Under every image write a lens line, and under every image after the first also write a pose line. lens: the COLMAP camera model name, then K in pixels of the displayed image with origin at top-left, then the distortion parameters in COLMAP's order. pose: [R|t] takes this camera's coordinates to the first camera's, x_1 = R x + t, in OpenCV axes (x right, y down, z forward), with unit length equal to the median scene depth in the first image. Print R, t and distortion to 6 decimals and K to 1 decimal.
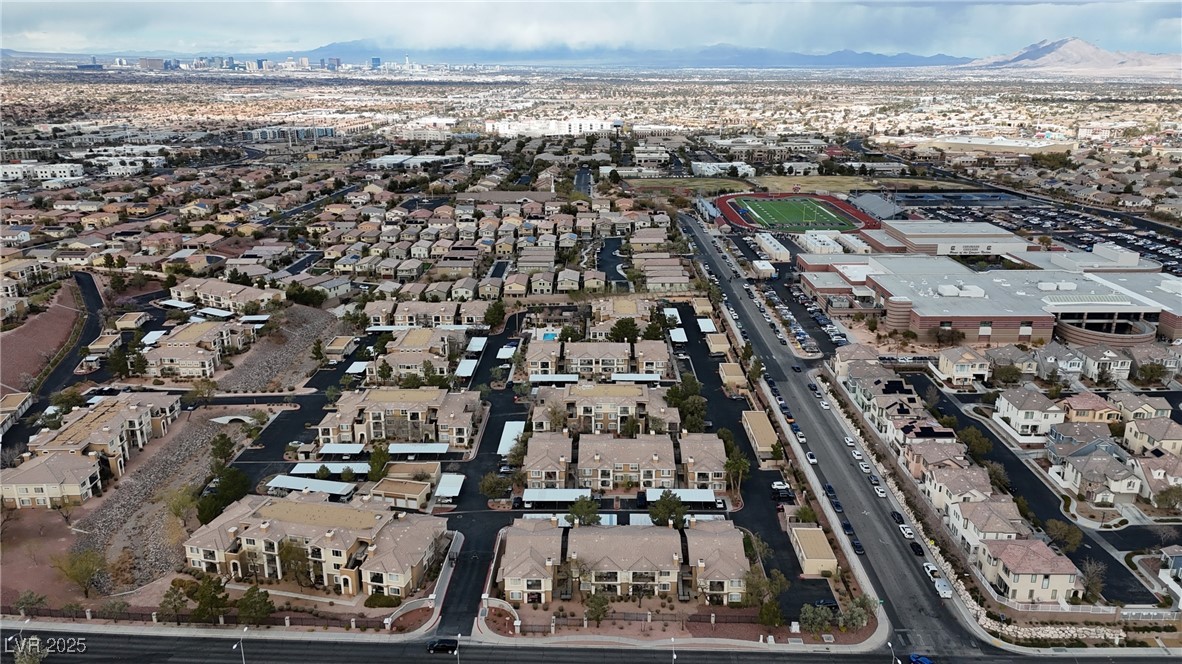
lens RADIAL K [[860.8, 0, 591.0], [0, 860.8, 332.0], [0, 0, 1]] dist [0.040756, -0.001093]
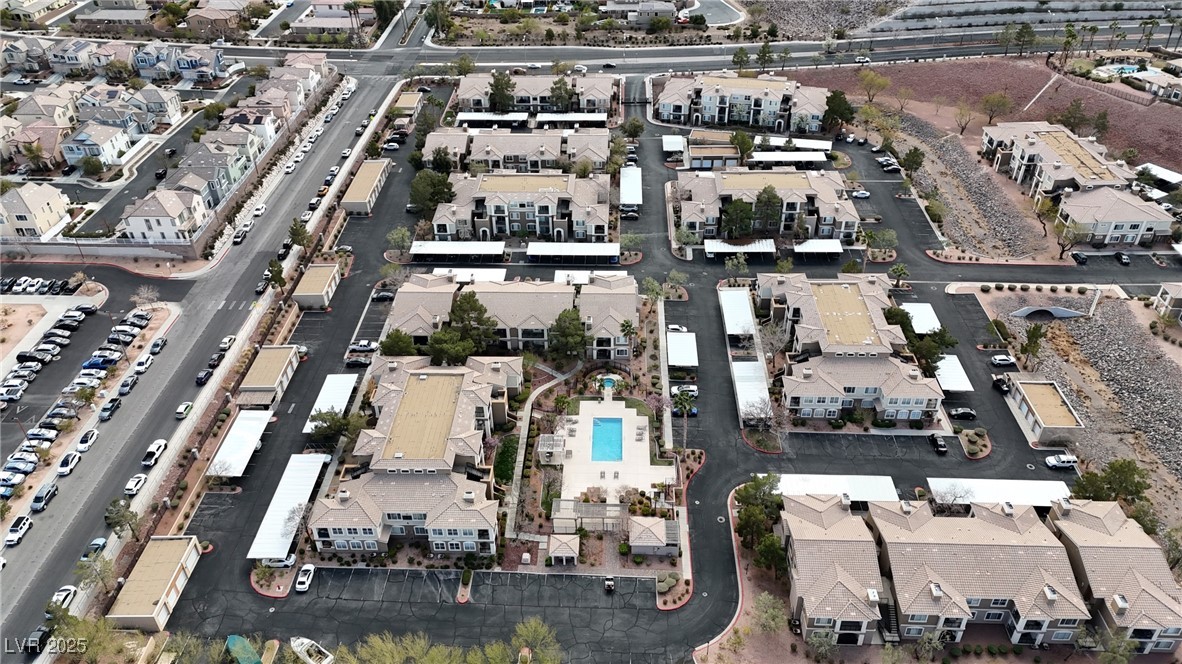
lens RADIAL K [[860.8, 0, 591.0], [0, 860.8, 332.0], [0, 0, 1]] dist [0.040756, -0.001093]
pose [[-0.999740, 0.000587, 0.022805, -0.052174], [0.018484, 0.606763, 0.794668, -0.402547], [-0.013371, 0.794883, -0.606616, 1.286440]]
